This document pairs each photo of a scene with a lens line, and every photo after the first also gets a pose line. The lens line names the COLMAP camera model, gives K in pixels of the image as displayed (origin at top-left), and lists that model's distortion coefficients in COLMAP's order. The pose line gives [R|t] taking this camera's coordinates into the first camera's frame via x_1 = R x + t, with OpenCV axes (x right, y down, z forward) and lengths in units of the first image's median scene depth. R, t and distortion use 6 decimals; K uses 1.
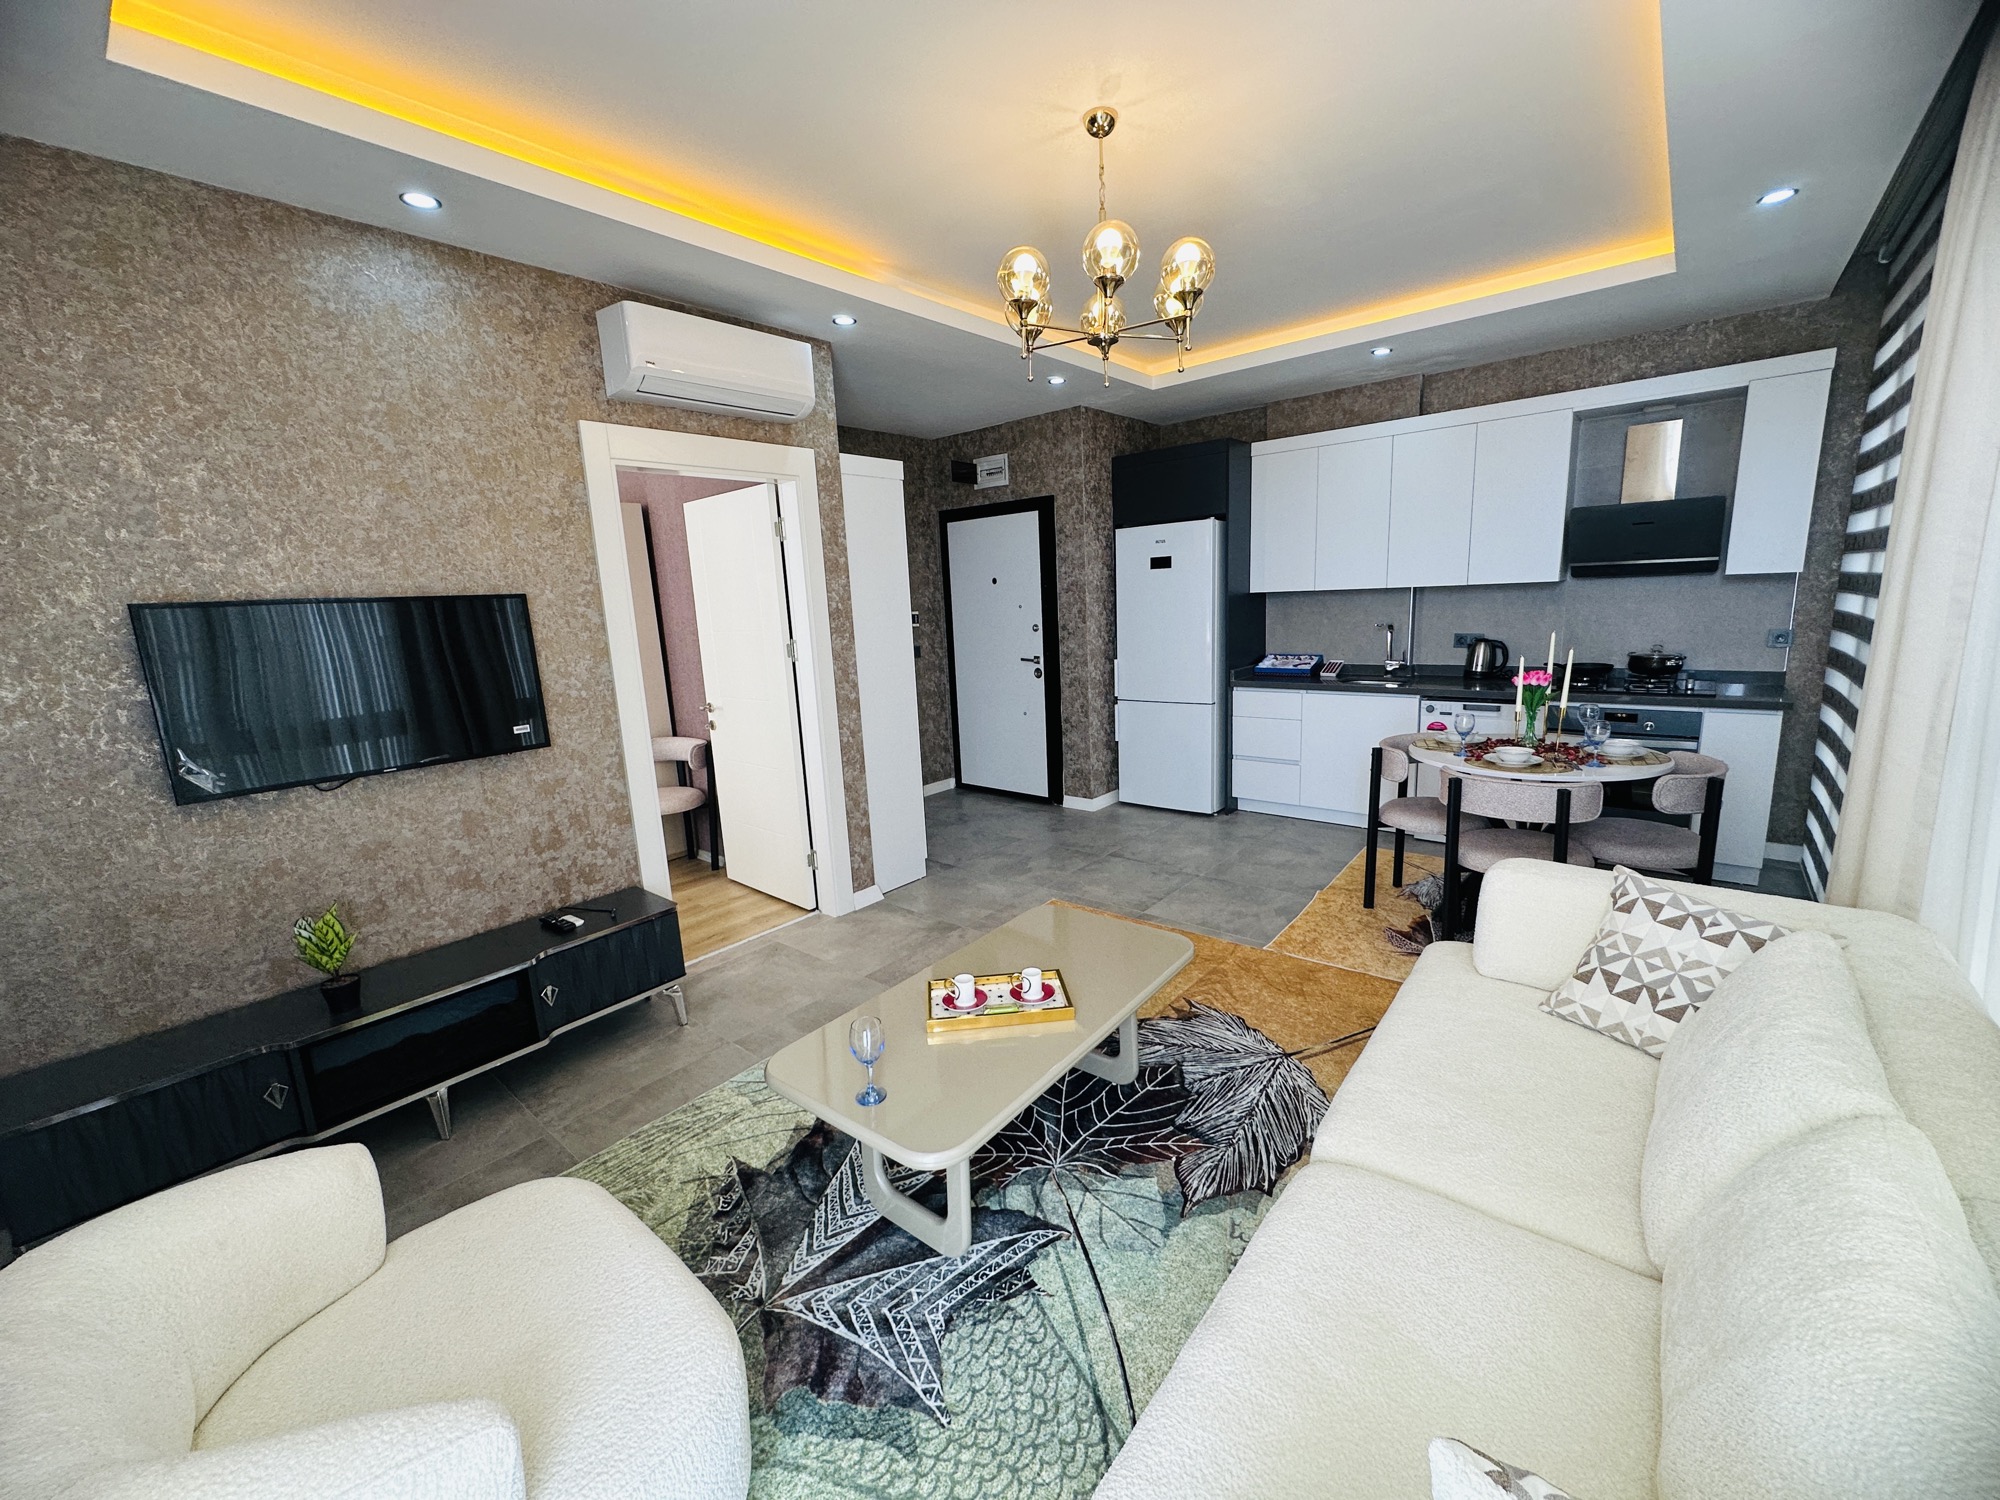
lens RADIAL K [[800.1, 0, 1000.6], [0, 800.1, 746.4], [0, 0, 1]] dist [-0.003696, 0.000893]
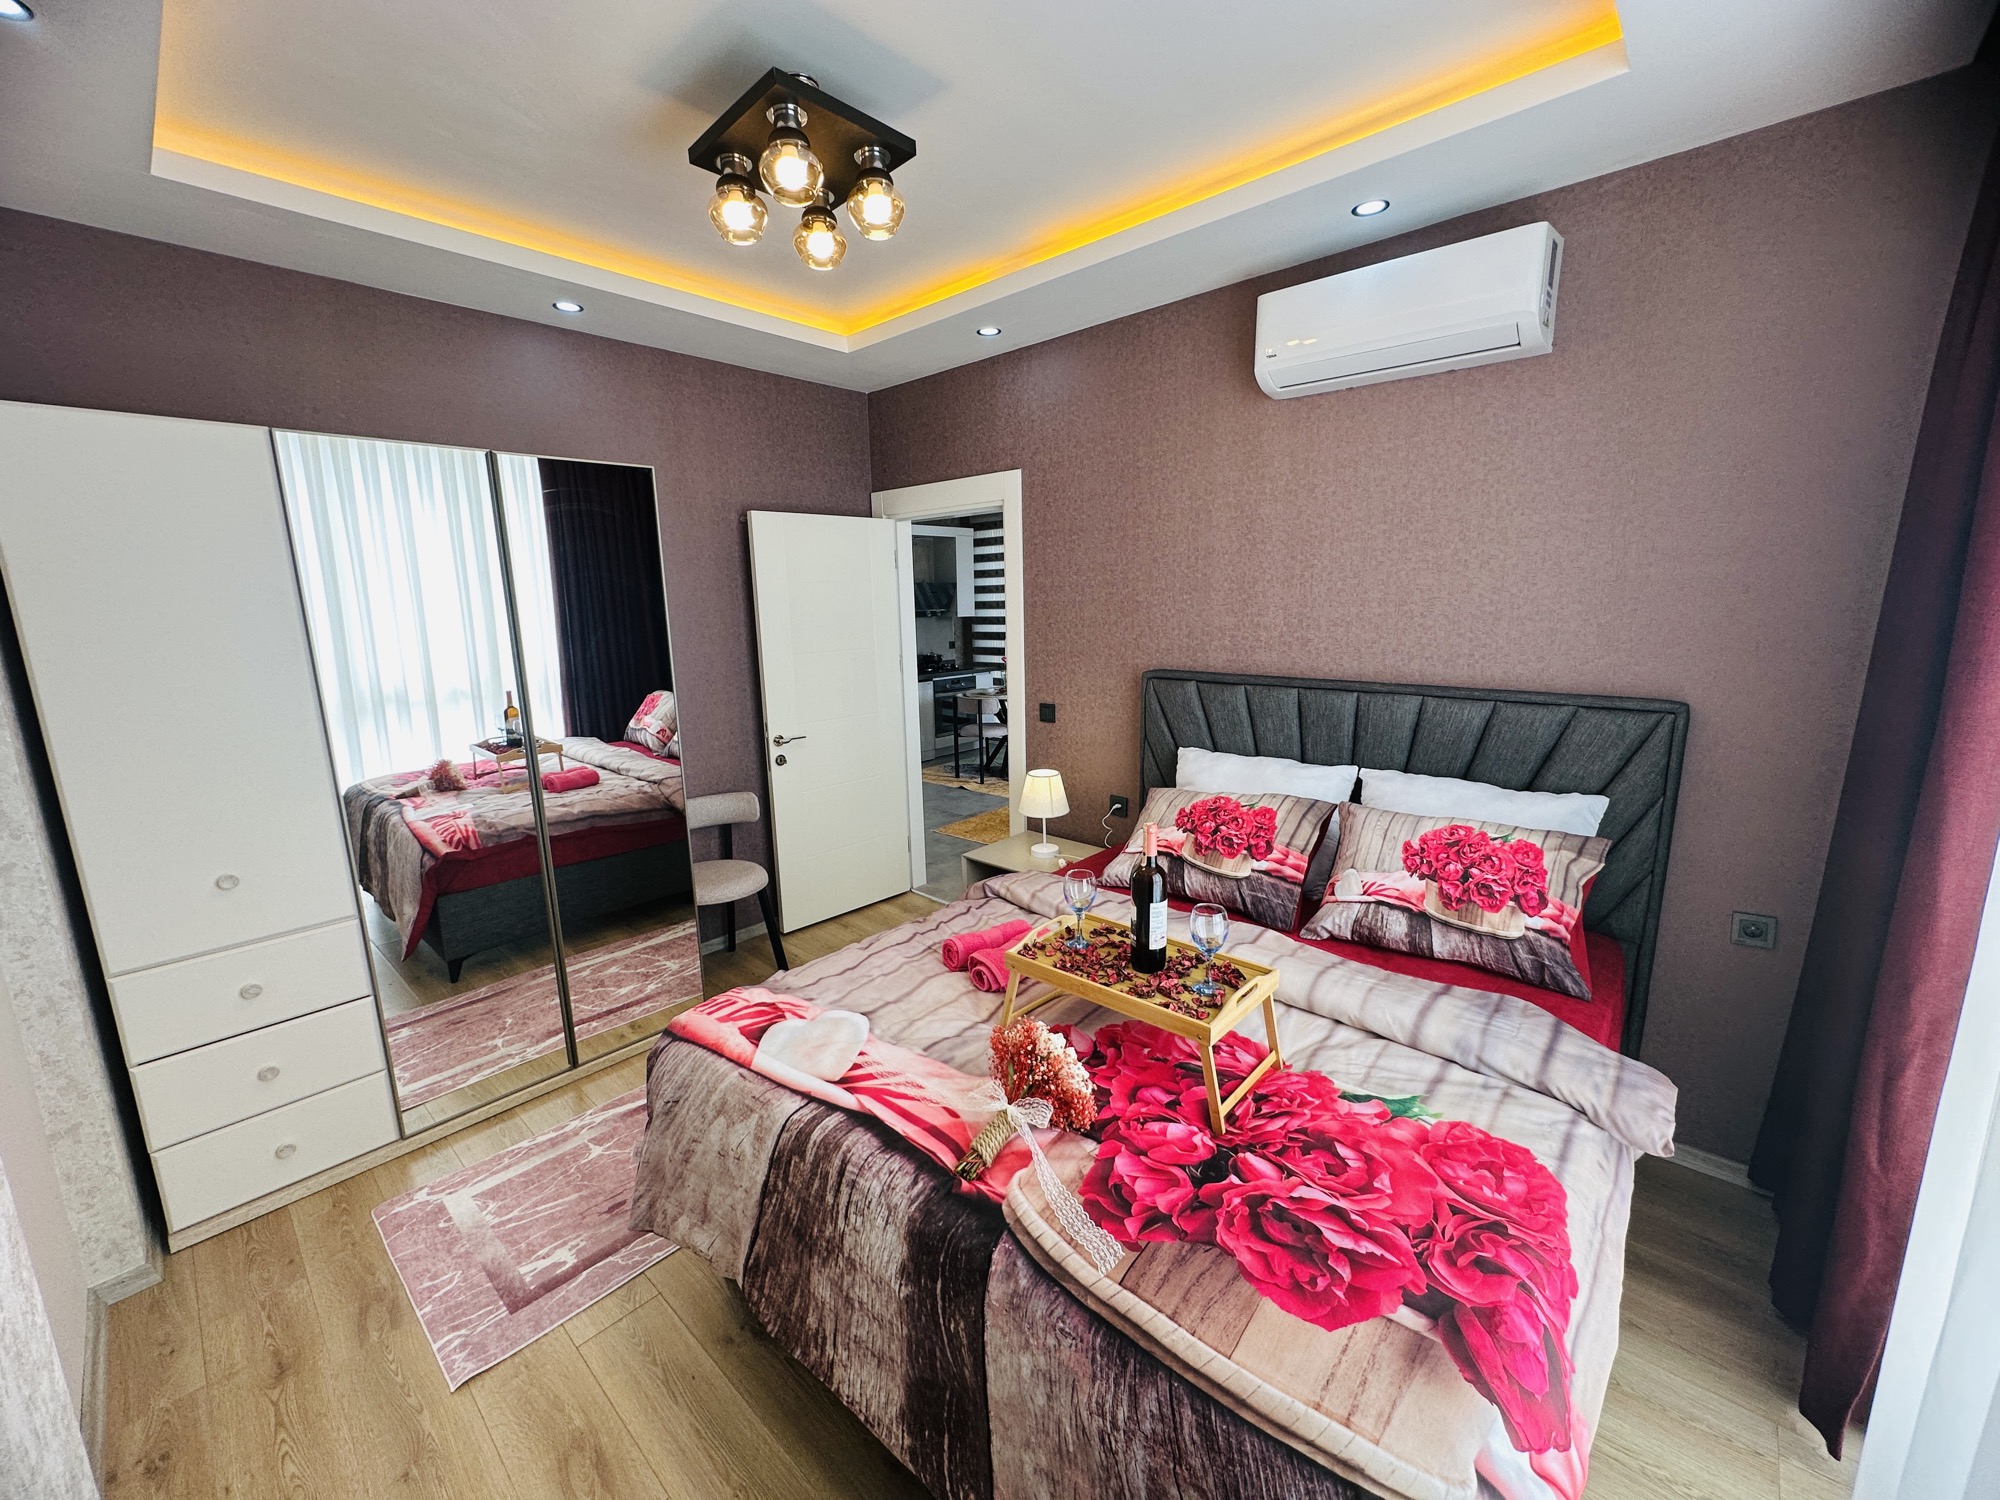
lens RADIAL K [[800.1, 0, 1000.2], [0, 800.1, 748.5], [0, 0, 1]] dist [-0.003696, 0.000893]
pose [[0.040448, -0.140307, 0.989282, -1.374685], [0.205016, 0.970191, 0.129217, -0.116467], [-0.977923, 0.197592, 0.068007, 0.776003]]
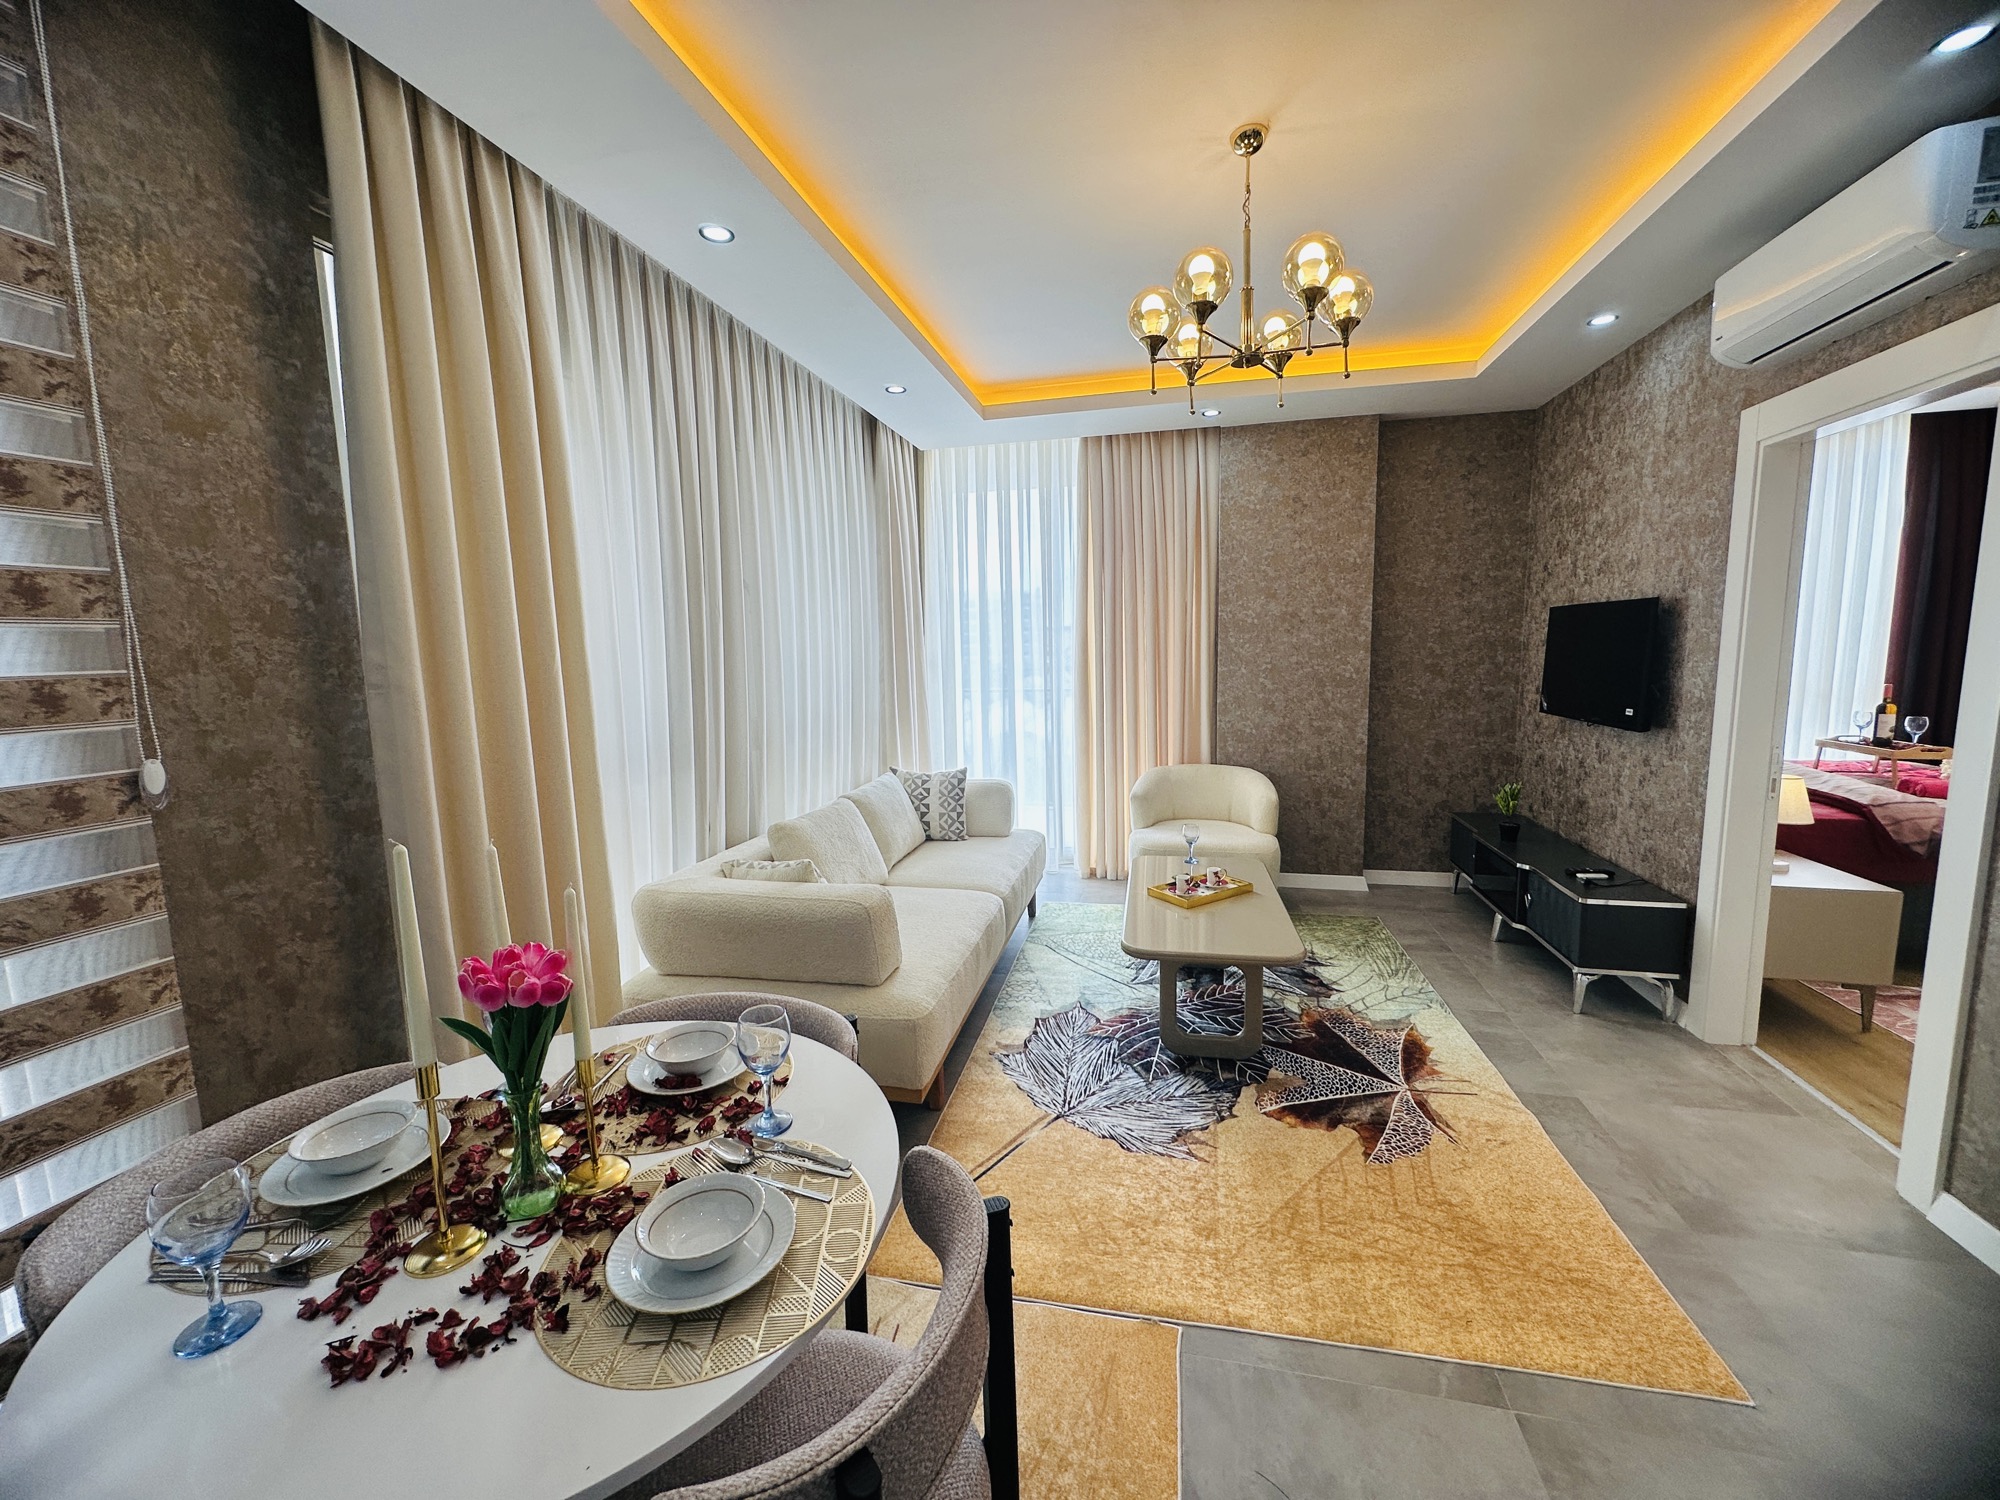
lens RADIAL K [[800.1, 0, 1000.2], [0, 800.1, 747.6], [0, 0, 1]] dist [-0.003696, 0.000893]
pose [[-0.888978, 0.121714, -0.441478, 0.529205], [-0.022916, 0.951003, 0.308333, -0.219166], [0.457375, 0.284218, -0.842632, 1.100537]]
